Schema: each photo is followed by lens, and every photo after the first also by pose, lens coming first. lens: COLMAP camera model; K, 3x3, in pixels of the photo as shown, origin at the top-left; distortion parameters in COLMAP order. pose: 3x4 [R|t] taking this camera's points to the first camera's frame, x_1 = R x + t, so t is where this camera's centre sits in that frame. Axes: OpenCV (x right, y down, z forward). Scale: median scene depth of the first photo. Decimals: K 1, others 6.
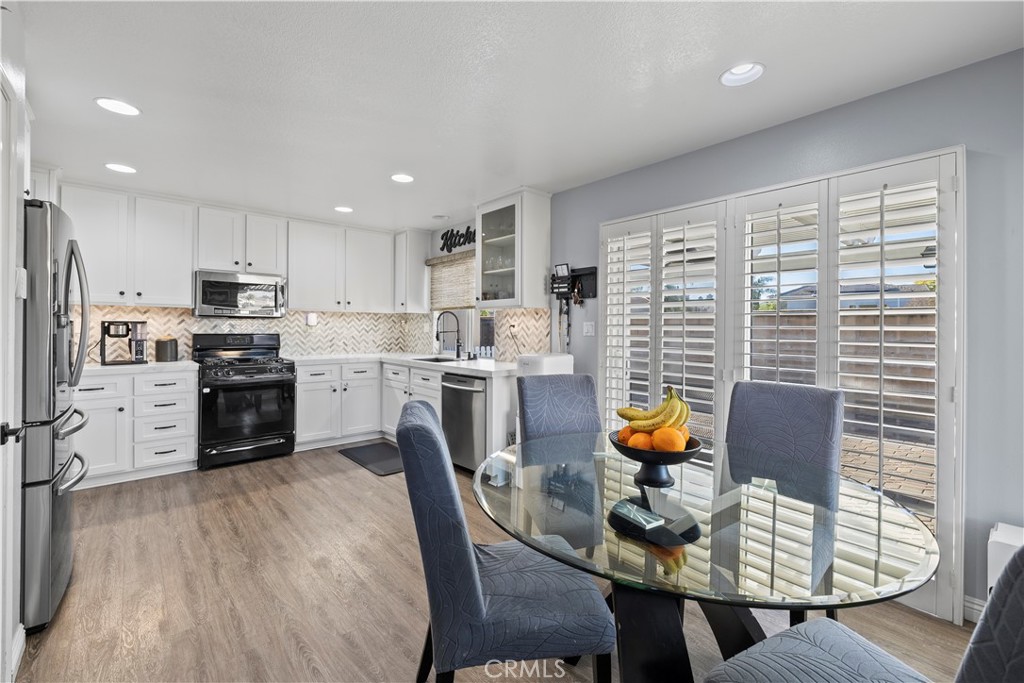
lens RADIAL K [[433.5, 0, 509.5], [0, 433.5, 327.0], [0, 0, 1]] dist [-0.000611, 0.000141]
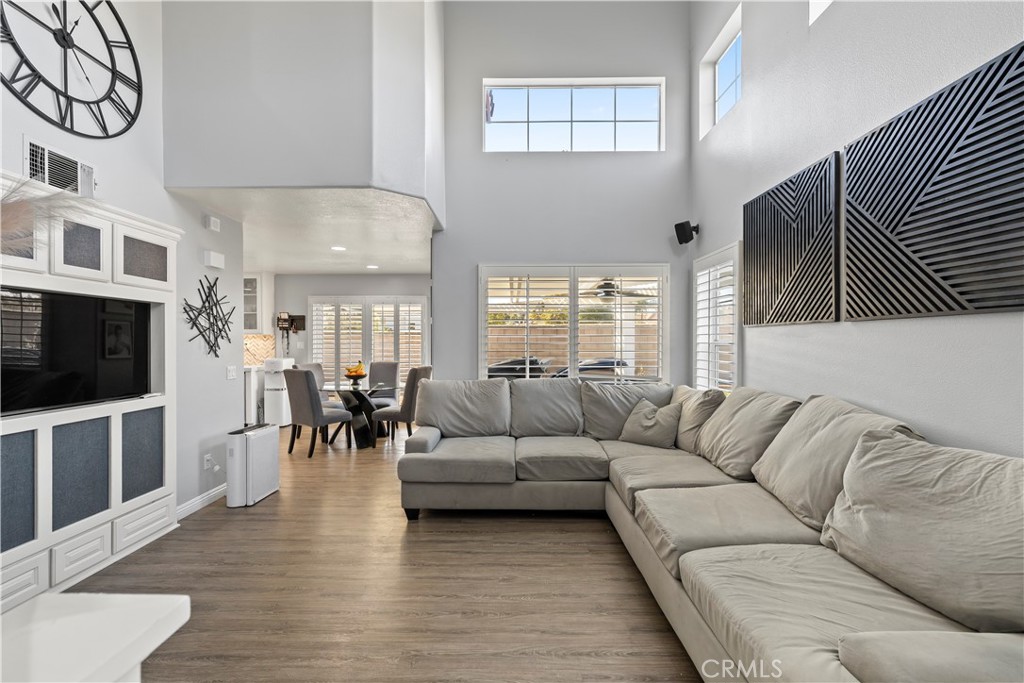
lens RADIAL K [[432.5, 0, 515.3], [0, 432.5, 343.2], [0, 0, 1]] dist [-0.000908, 0.000108]
pose [[0.648721, -0.008587, 0.760978, -0.623363], [0.001052, 0.999945, 0.010387, -0.022317], [-0.761026, -0.005938, 0.648695, -0.964137]]
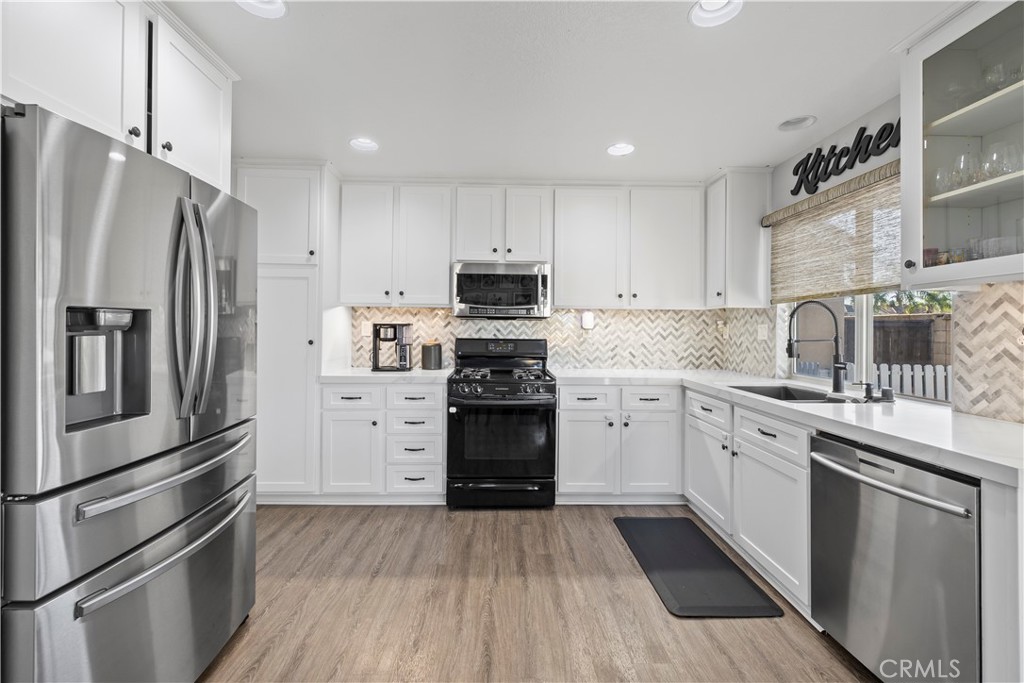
lens RADIAL K [[433.5, 0, 509.5], [0, 433.5, 327.0], [0, 0, 1]] dist [-0.000611, 0.000141]
pose [[0.767271, -0.002871, -0.641317, -0.101832], [-0.002916, 0.999964, -0.007965, 0.000127], [0.641317, 0.007981, 0.767235, 0.426560]]
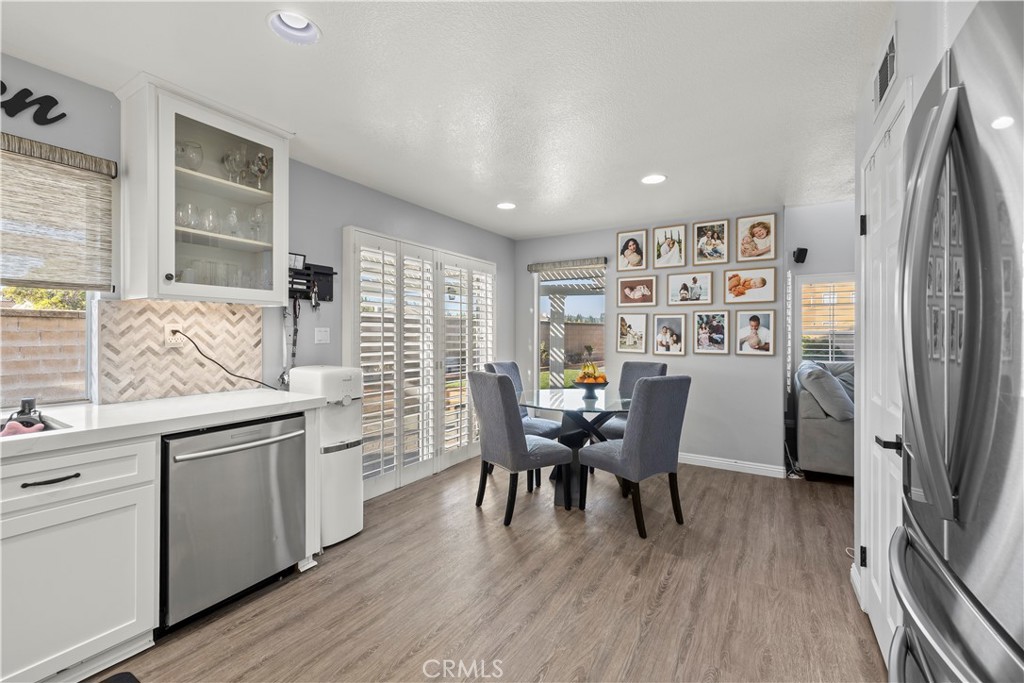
lens RADIAL K [[422.5, 0, 512.0], [0, 422.5, 341.5], [0, 0, 1]] dist [-0.022663, 0.000064]
pose [[-0.293962, -0.022301, 0.955557, -0.640175], [-0.006825, 0.999751, 0.021232, -0.004073], [-0.955793, -0.000281, -0.294041, 0.759051]]
